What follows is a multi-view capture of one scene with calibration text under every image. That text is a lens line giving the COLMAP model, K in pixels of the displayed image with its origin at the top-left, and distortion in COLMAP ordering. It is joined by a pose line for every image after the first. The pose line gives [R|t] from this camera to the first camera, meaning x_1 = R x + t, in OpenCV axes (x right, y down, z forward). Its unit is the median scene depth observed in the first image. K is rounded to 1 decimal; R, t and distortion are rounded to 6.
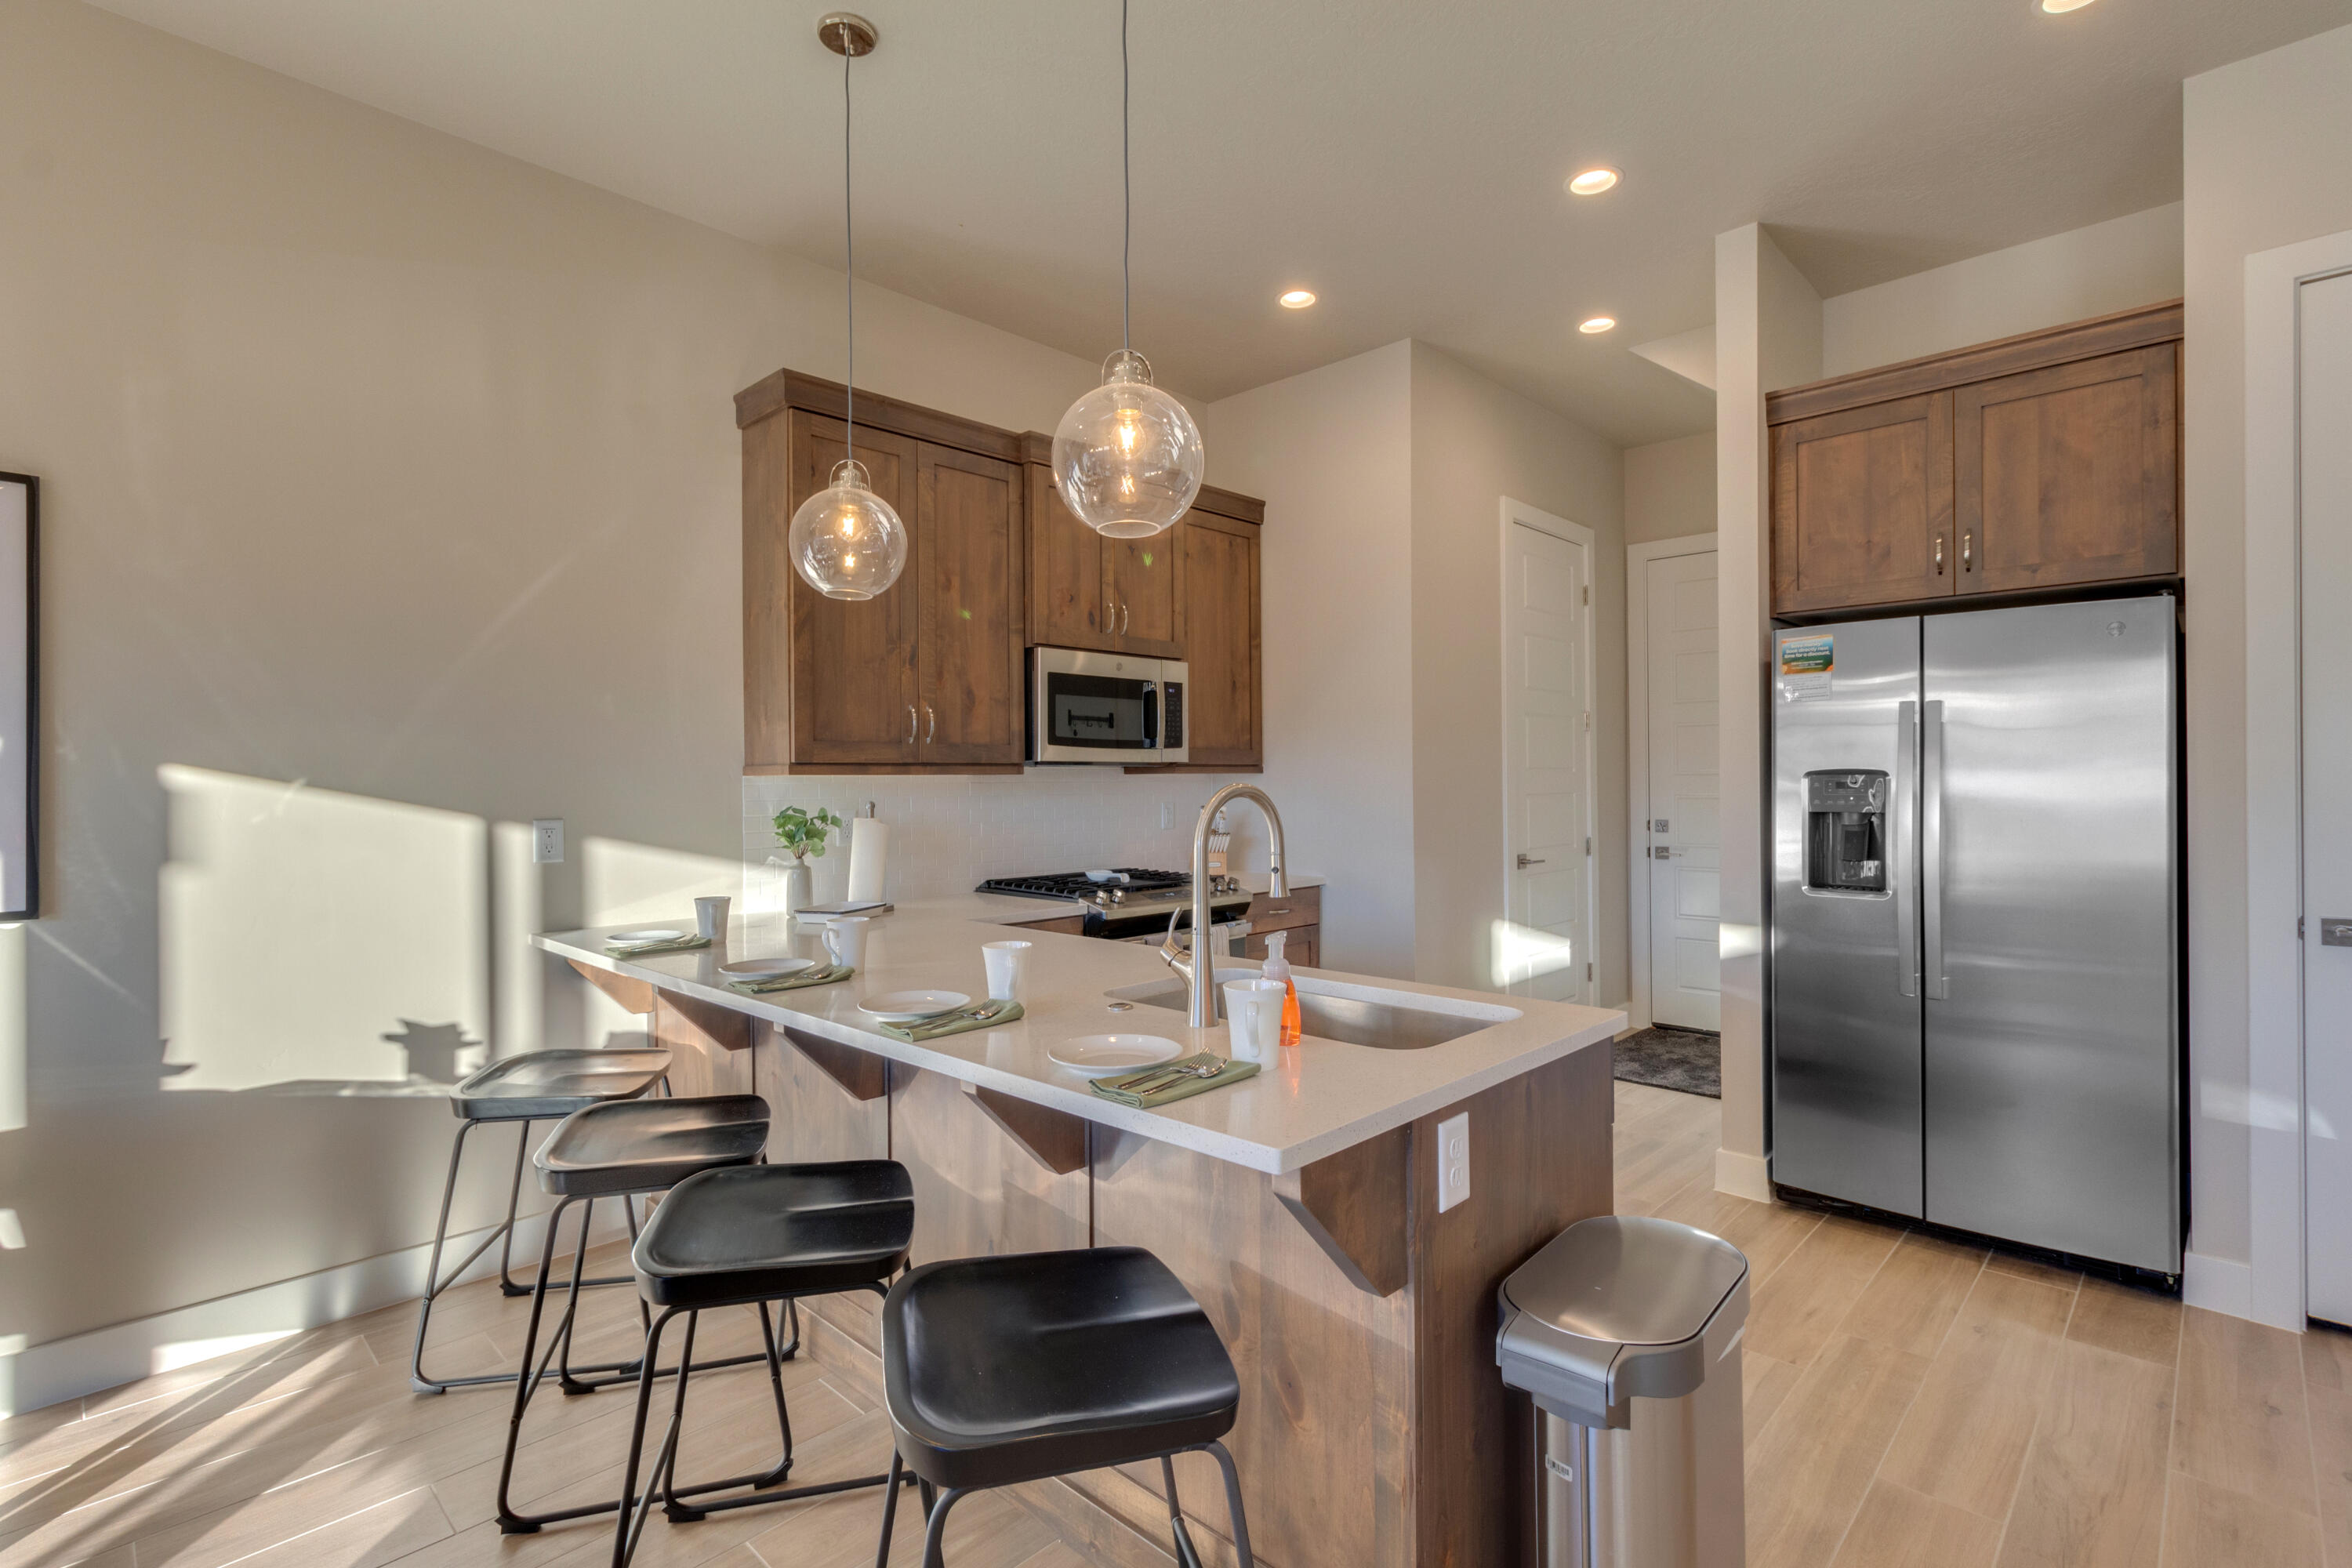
lens RADIAL K [[1084.8, 0, 1179.4], [0, 1084.8, 780.5], [0, 0, 1]] dist [0.002141, 0.000515]
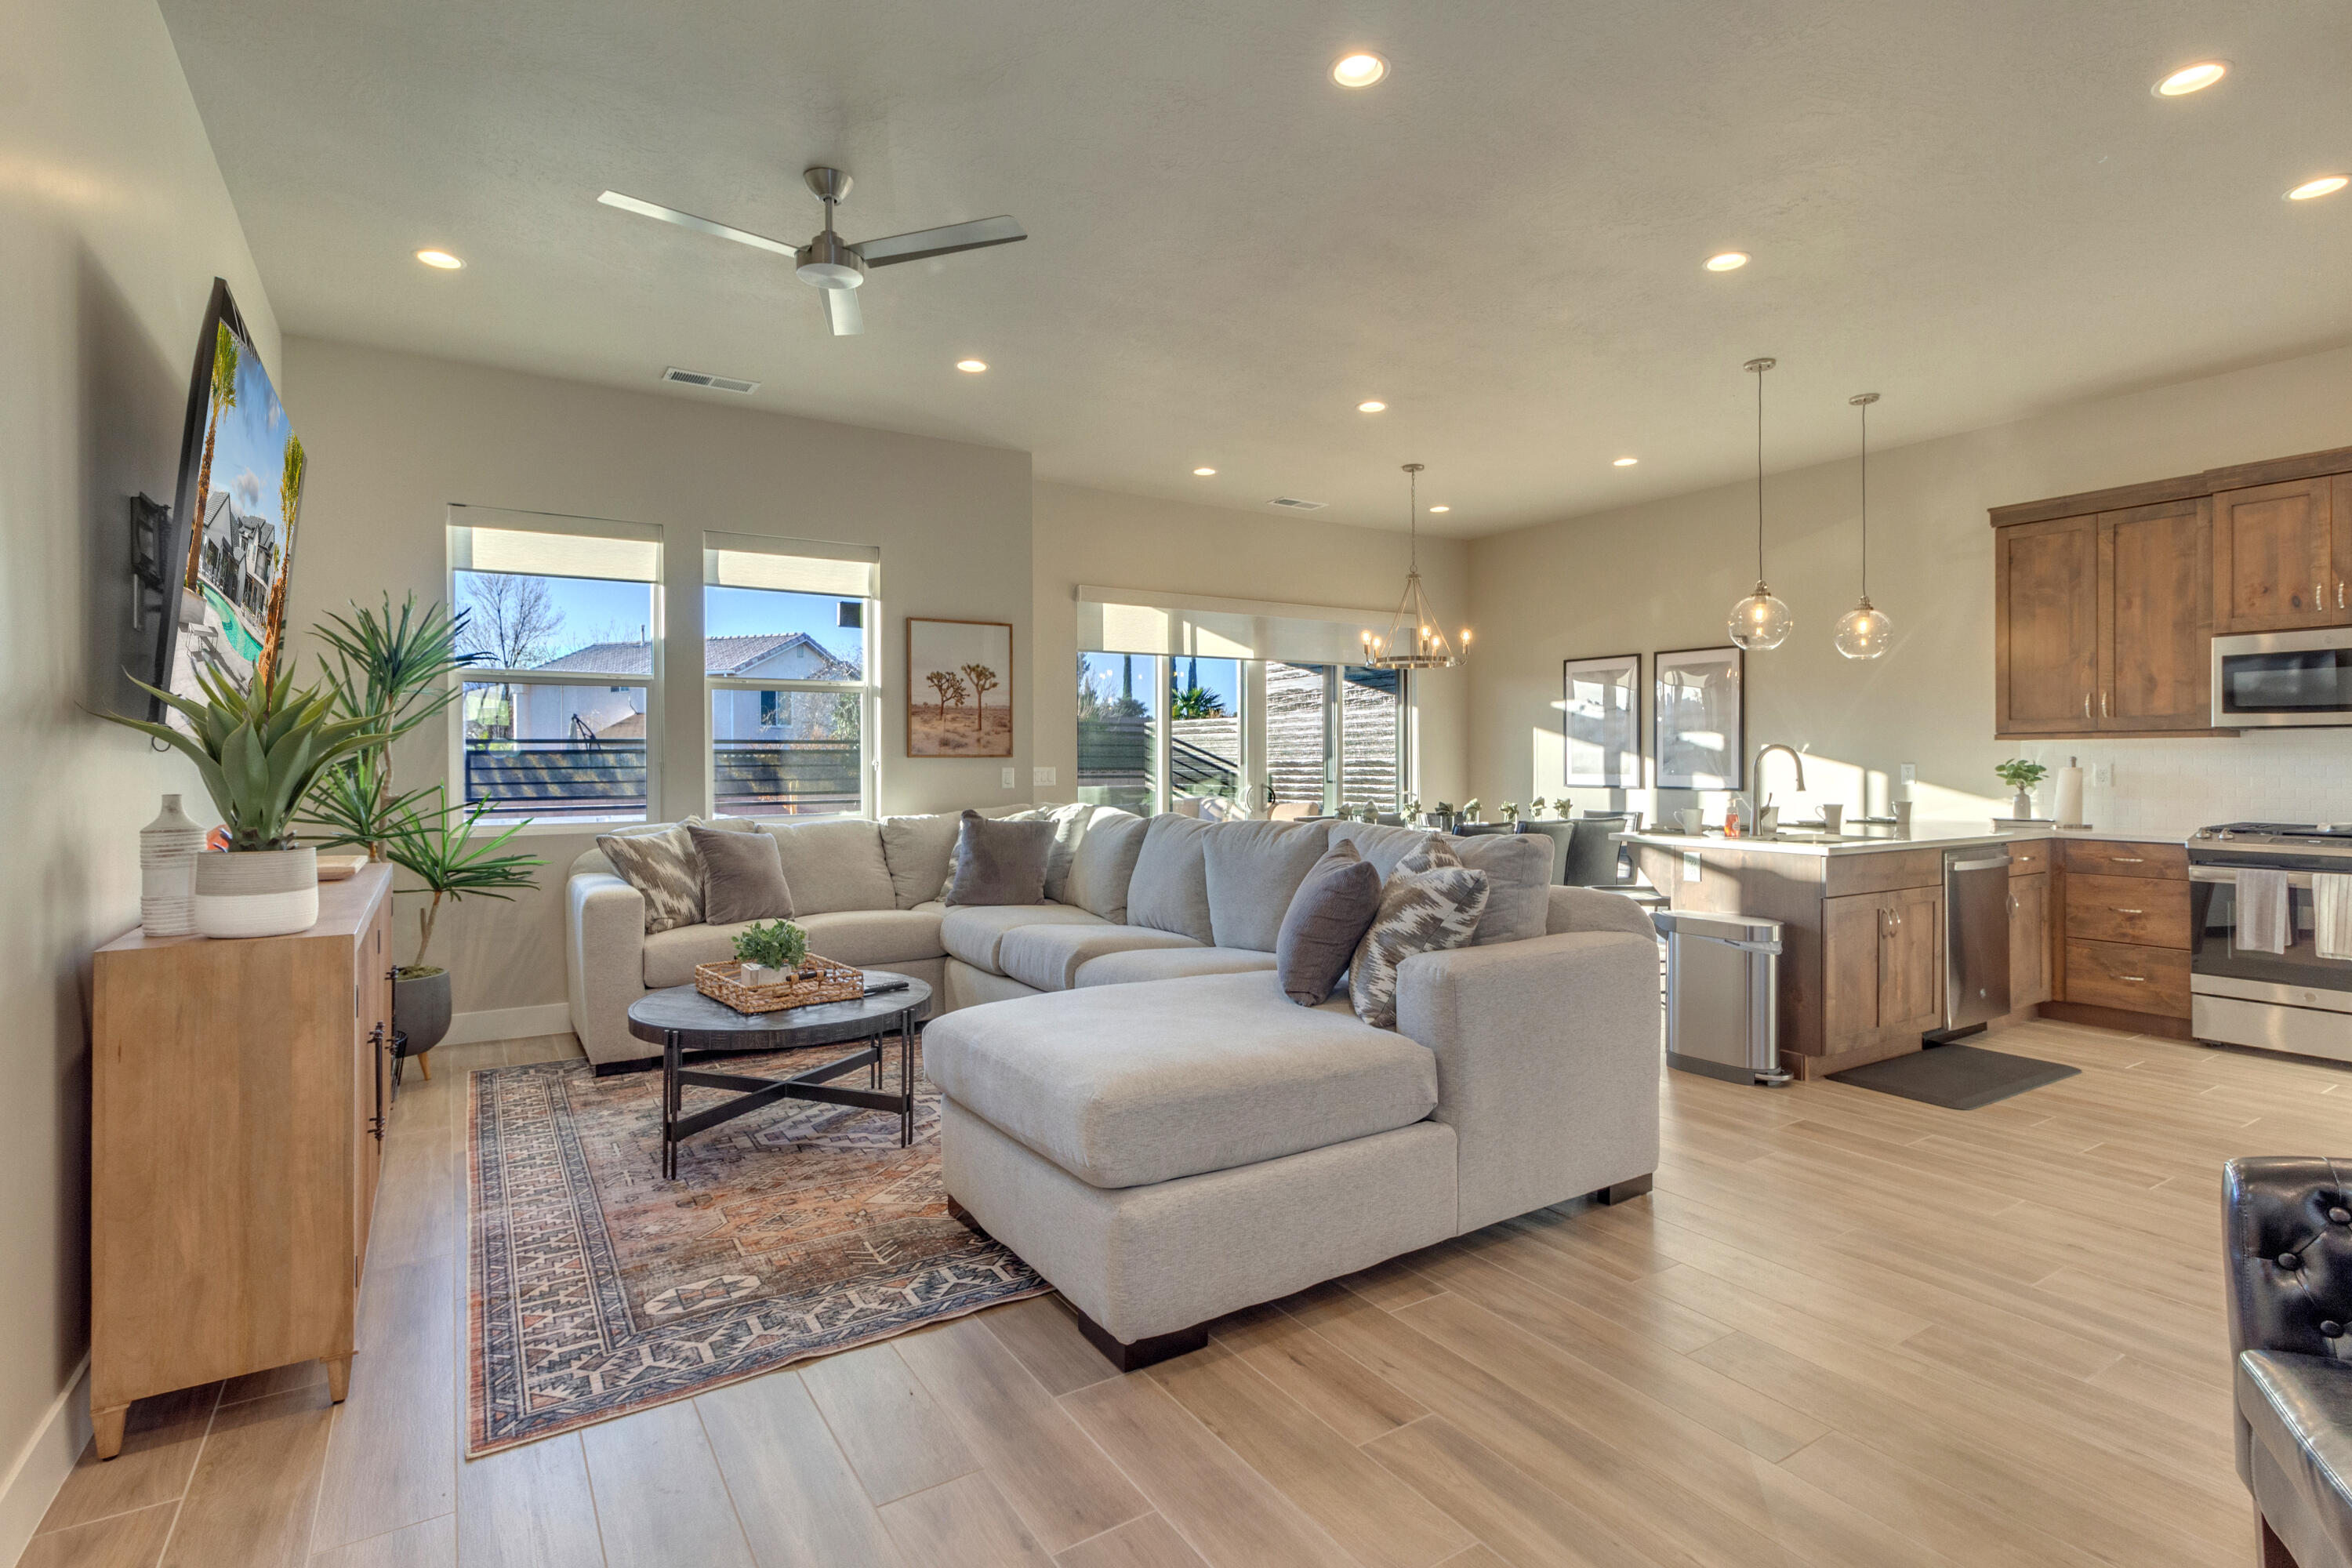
lens RADIAL K [[1137.5, 0, 1176.8], [0, 1137.5, 759.3], [0, 0, 1]] dist [0.005119, -0.001625]
pose [[-0.238485, 0.008596, -0.971108, 1.526516], [0.001724, 0.999963, 0.008428, 0.007488], [0.971145, 0.000336, -0.238491, 0.141054]]
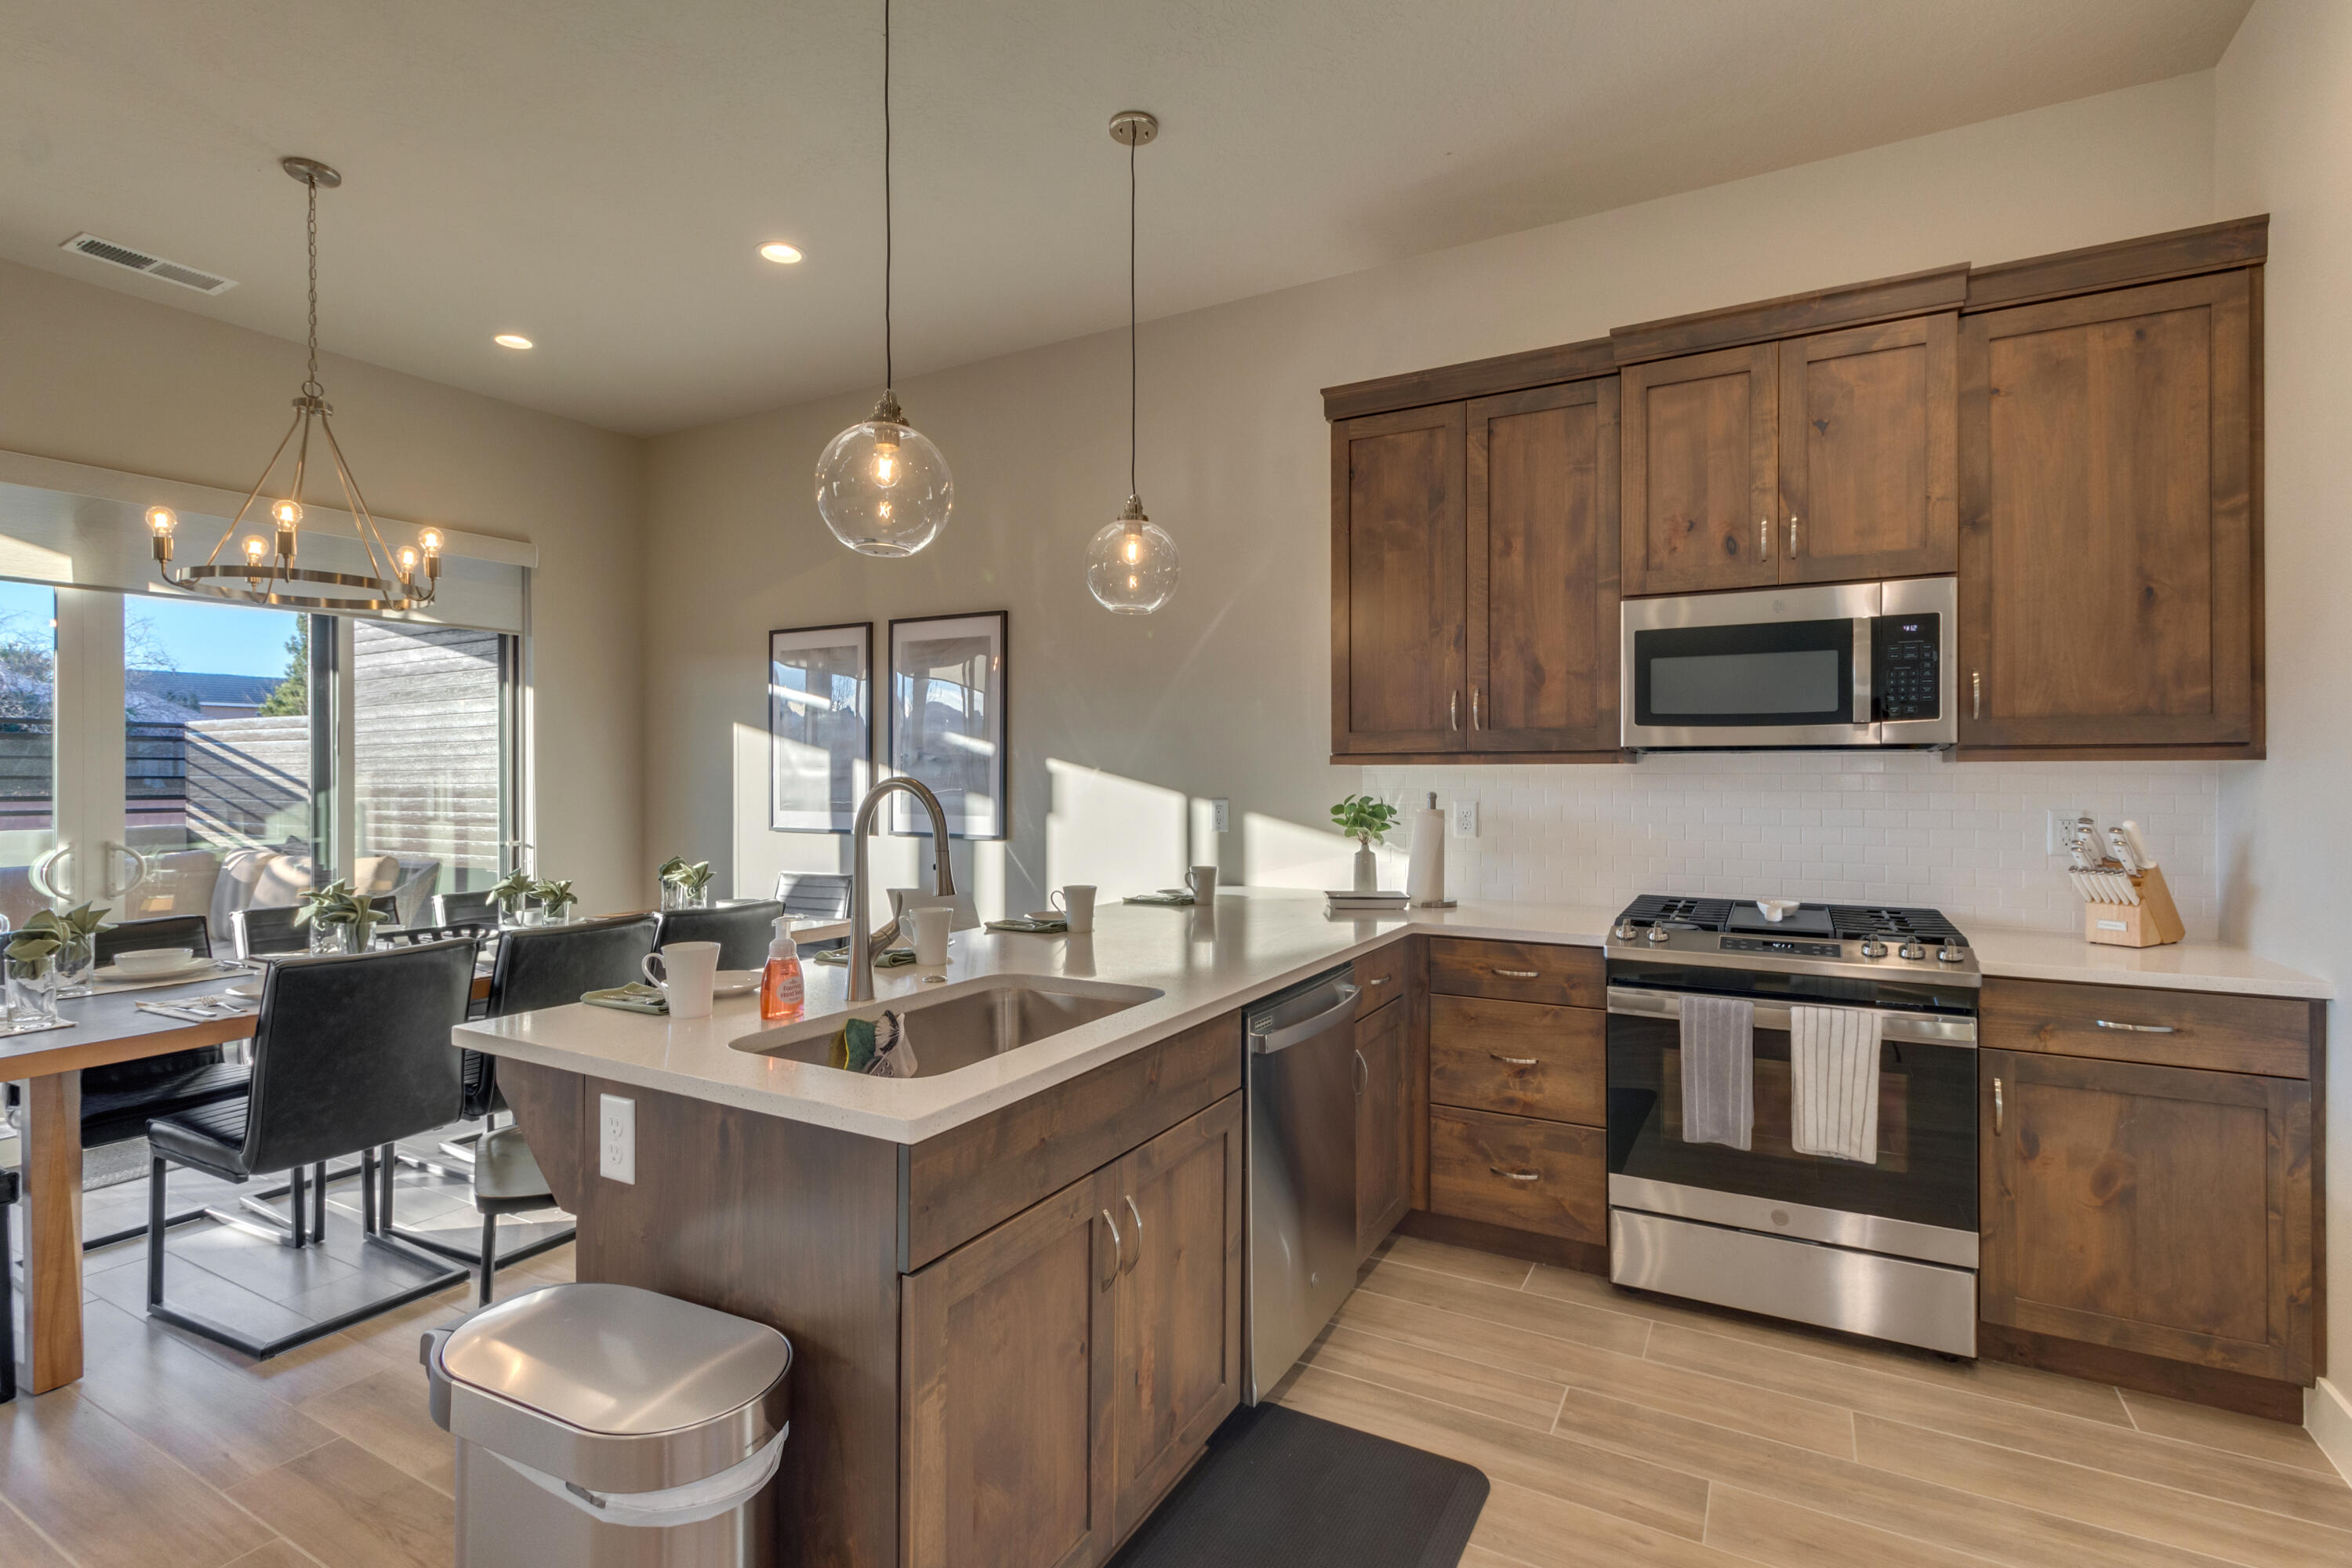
lens RADIAL K [[1084.8, 0, 1184.6], [0, 1084.8, 773.5], [0, 0, 1]] dist [0.002141, 0.000515]
pose [[0.255513, 0.009741, -0.966757, 0.570575], [-0.003835, 0.999952, 0.009061, -0.004555], [0.966798, 0.001392, 0.255538, 0.514441]]
